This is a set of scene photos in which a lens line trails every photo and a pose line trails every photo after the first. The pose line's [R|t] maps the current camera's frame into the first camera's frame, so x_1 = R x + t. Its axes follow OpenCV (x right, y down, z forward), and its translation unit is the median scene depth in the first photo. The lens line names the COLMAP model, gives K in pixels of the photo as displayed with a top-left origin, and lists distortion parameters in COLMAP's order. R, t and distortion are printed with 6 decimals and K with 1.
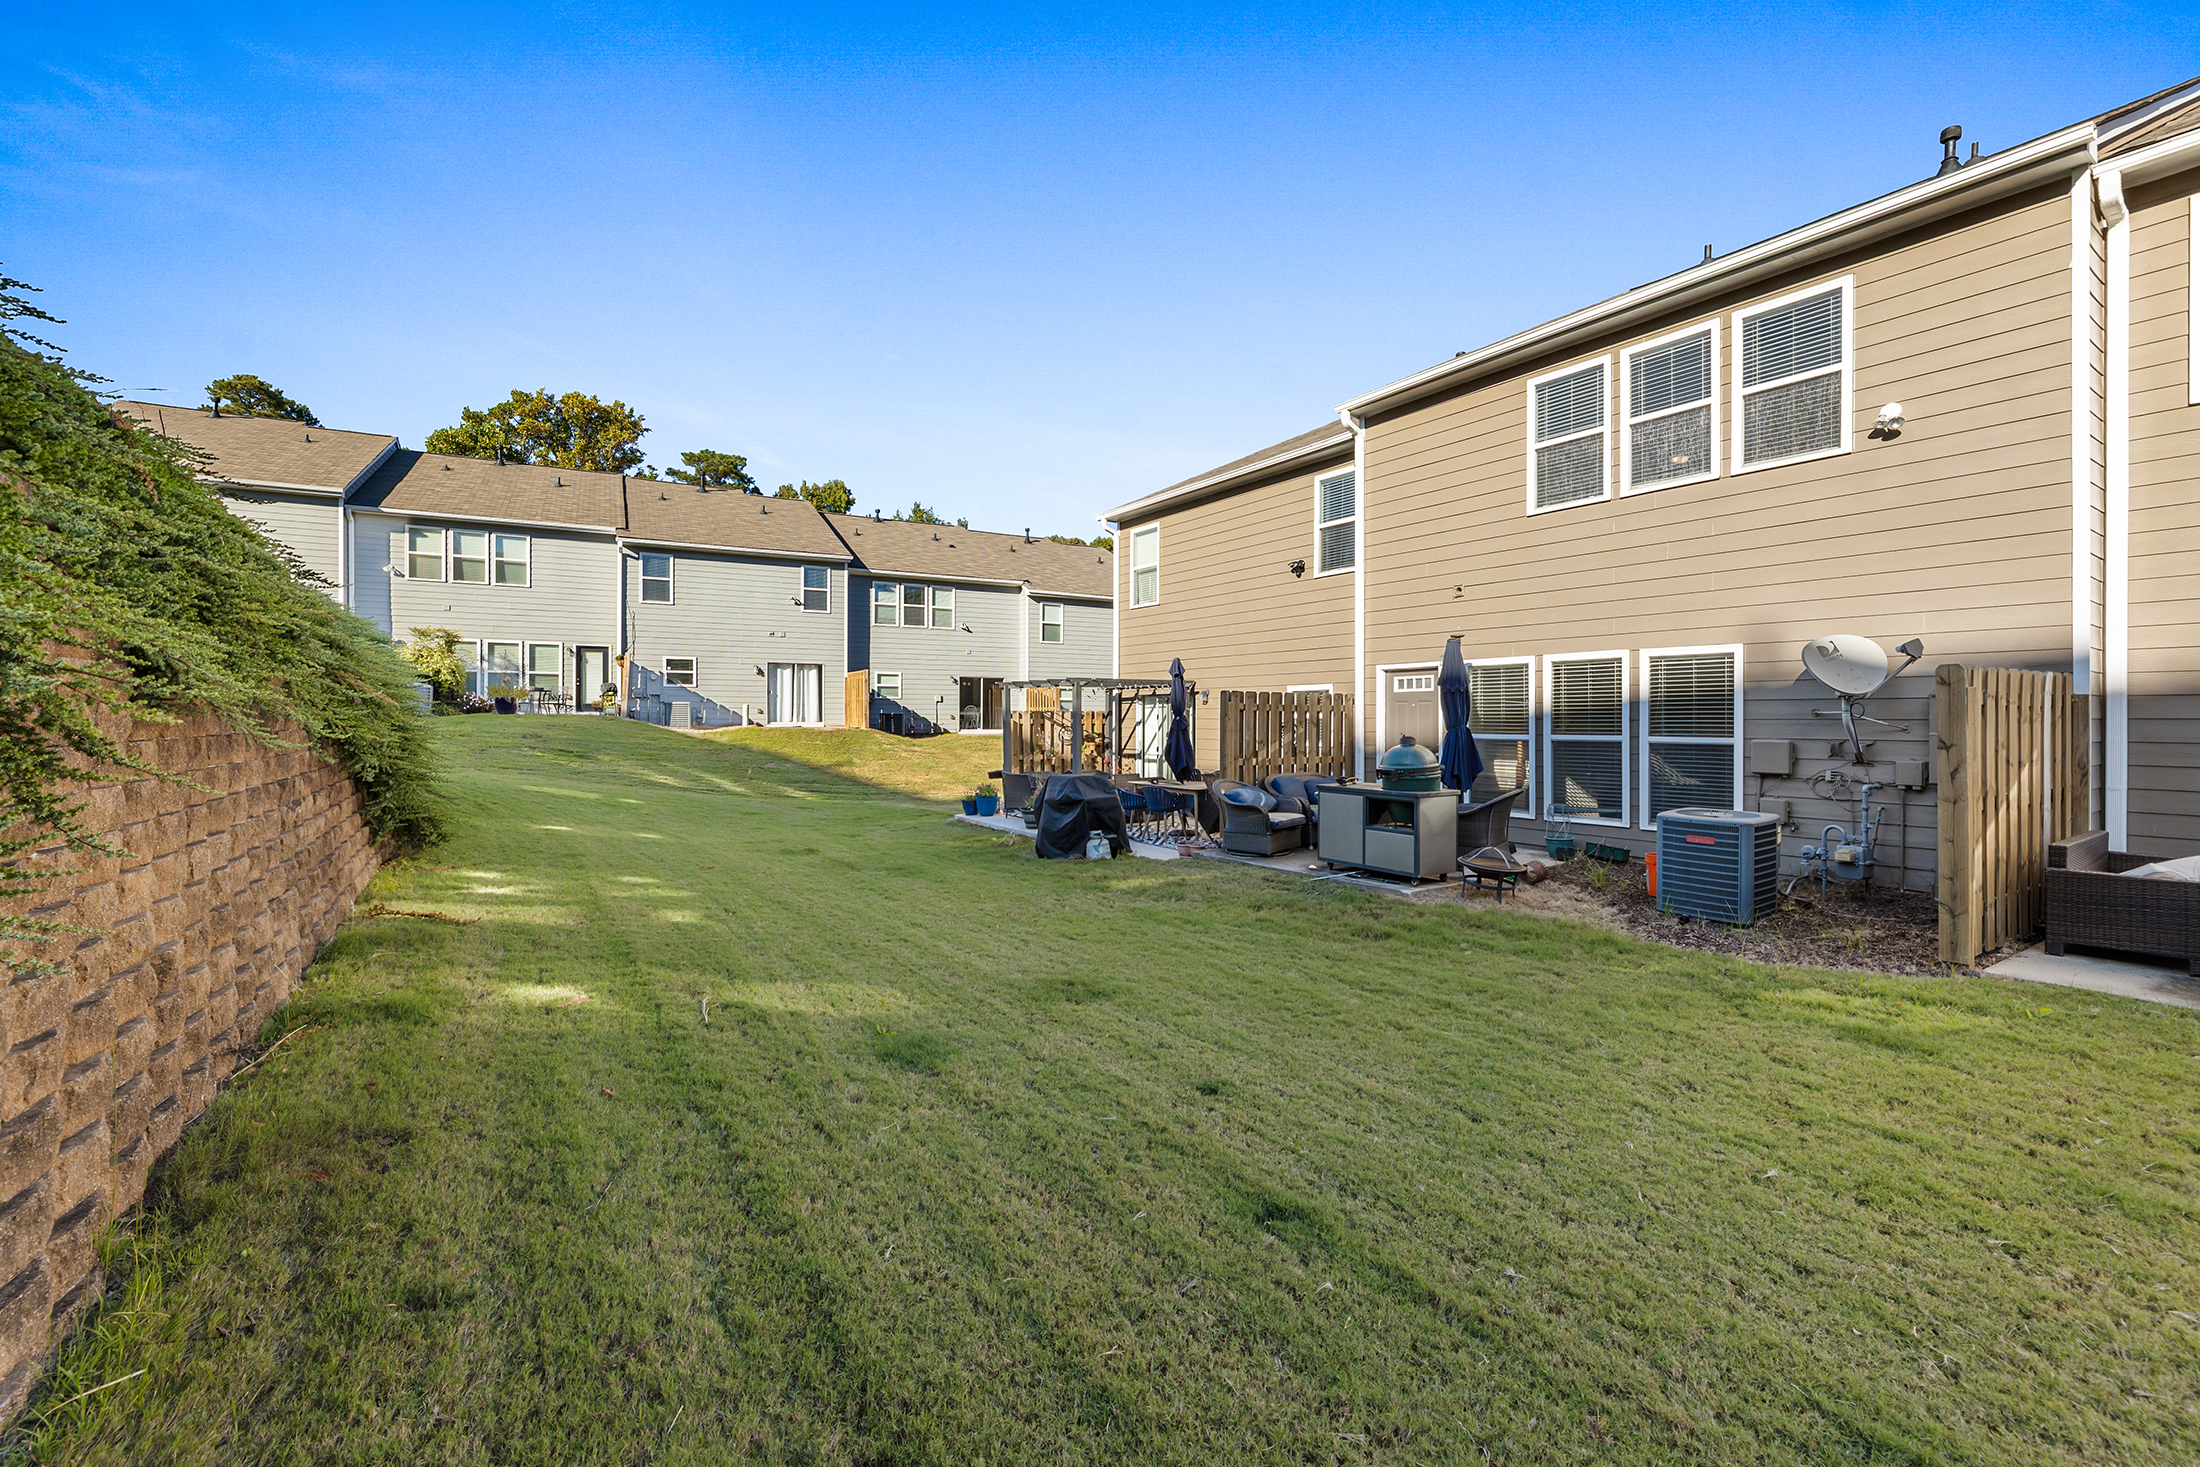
lens RADIAL K [[921.1, 0, 1107.4], [0, 921.1, 724.0], [0, 0, 1]] dist [-0.003312, -0.000223]
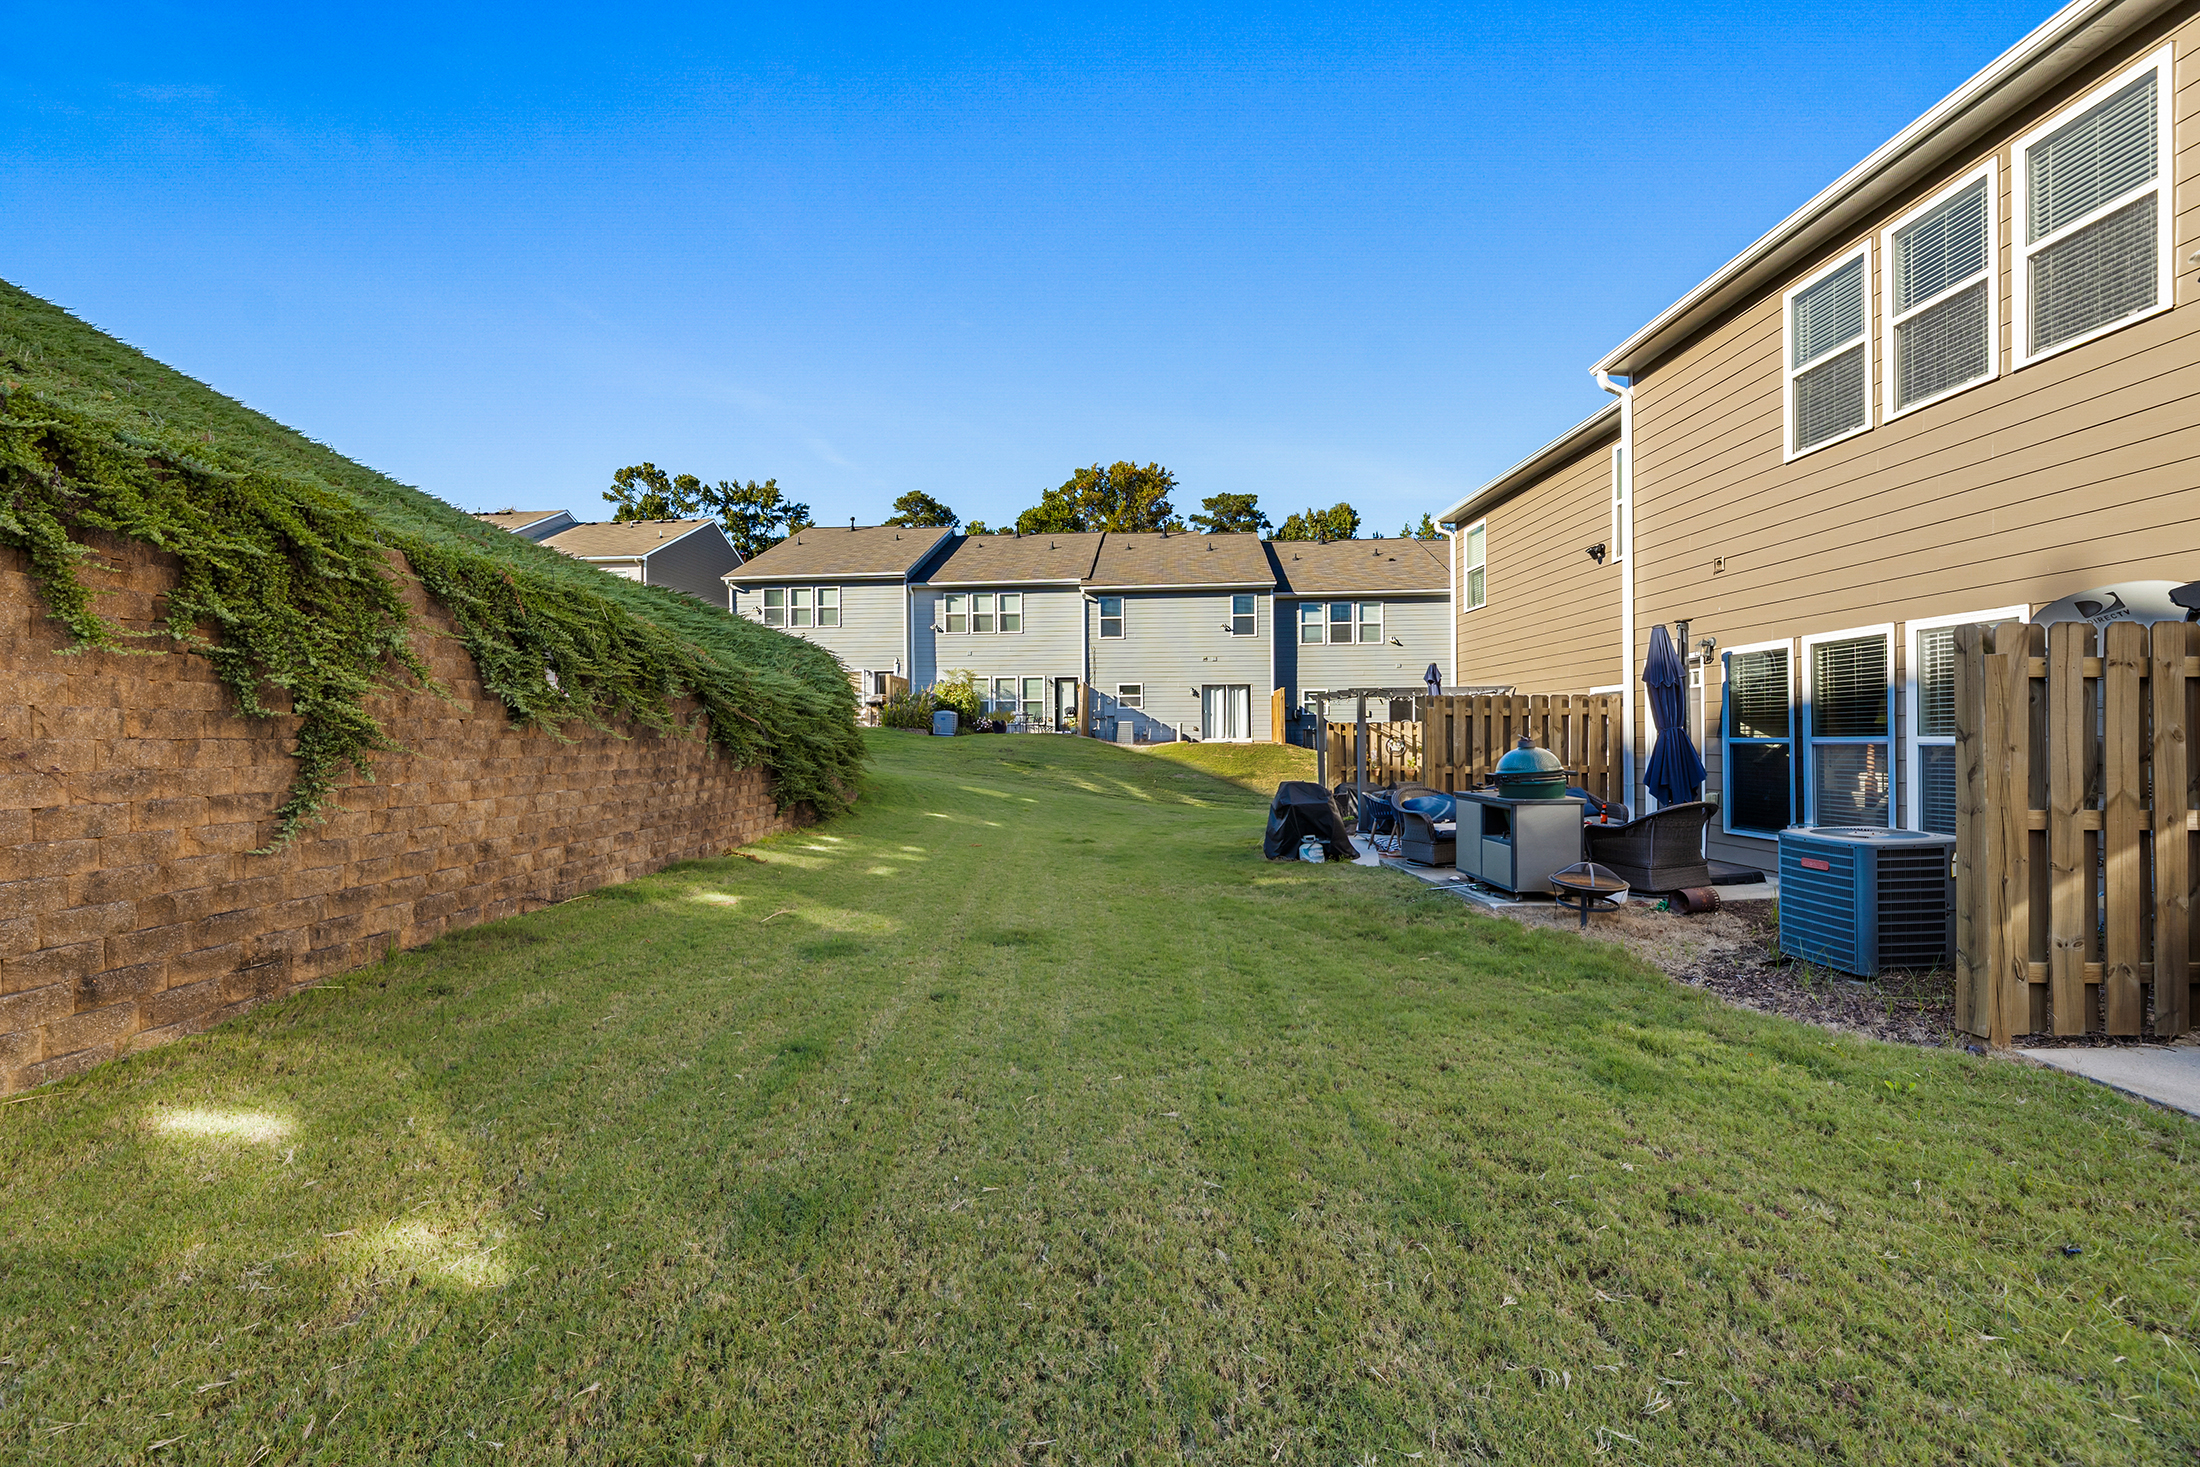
lens RADIAL K [[921.1, 0, 1104.6], [0, 921.1, 740.7], [0, 0, 1]] dist [-0.003312, -0.000223]
pose [[0.837313, -0.008393, -0.546659, 0.163817], [0.007077, 0.999965, -0.004514, 0.005847], [0.546678, -0.000089, 0.837343, 0.003759]]
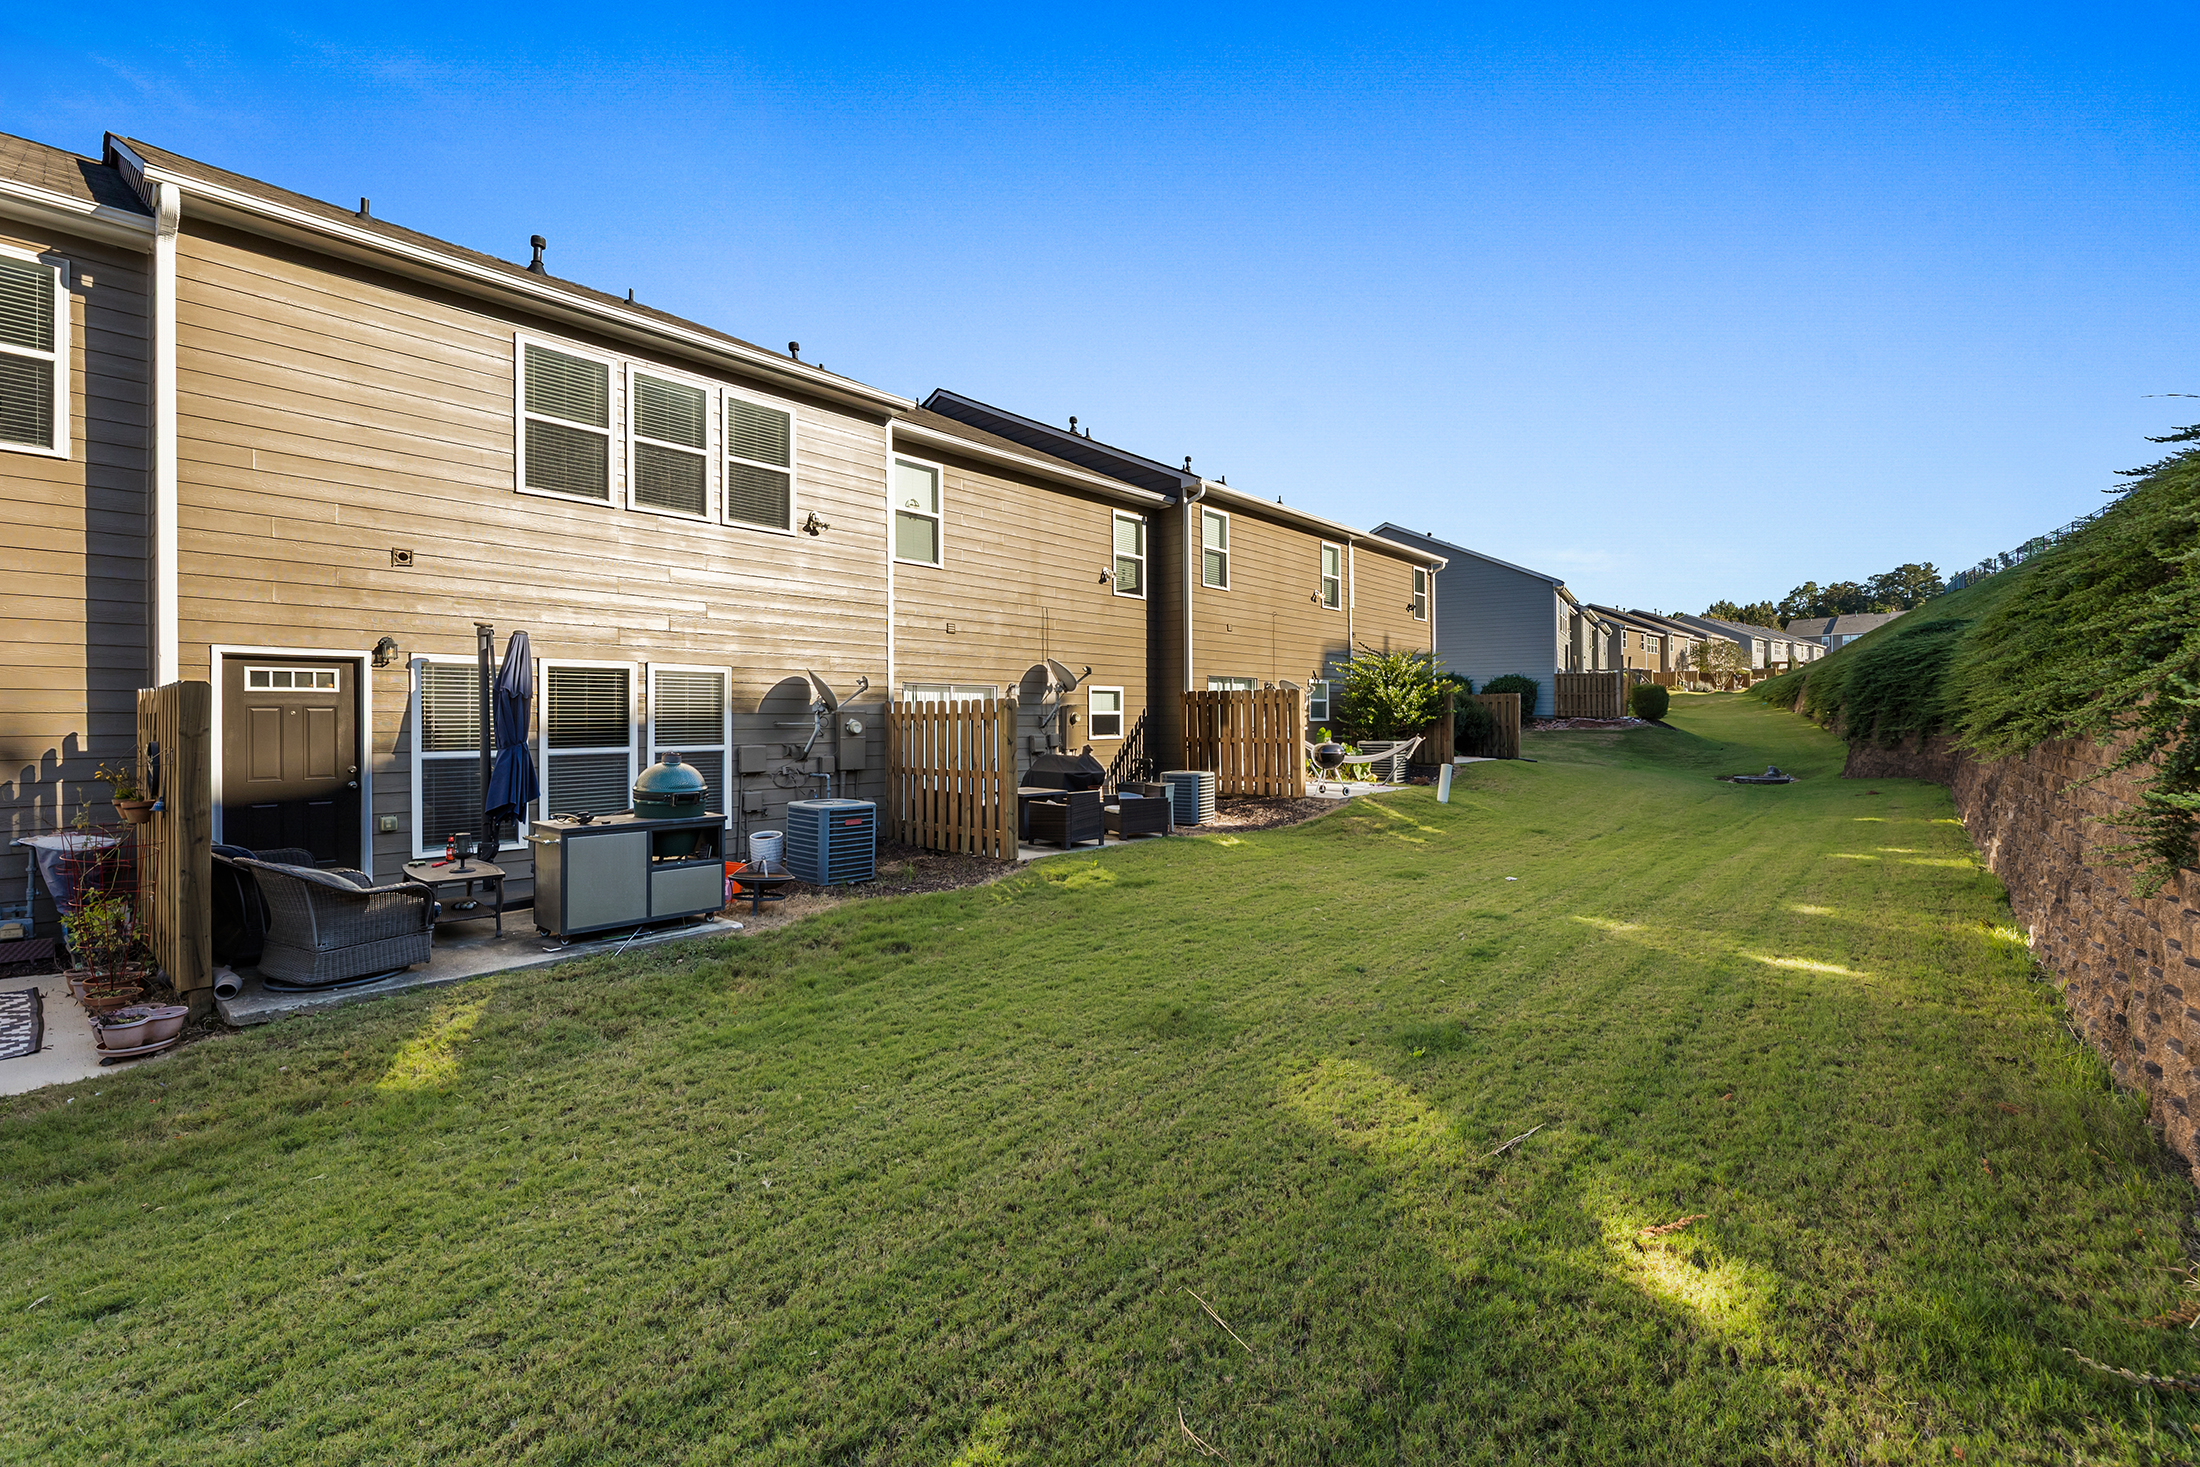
lens RADIAL K [[921.1, 0, 1095.5], [0, 921.1, 717.6], [0, 0, 1]] dist [-0.003312, -0.000223]
pose [[-0.247091, -0.003170, 0.968987, -0.205320], [0.004270, 0.999981, 0.004361, -0.008132], [-0.968983, 0.005215, -0.247073, 0.285895]]
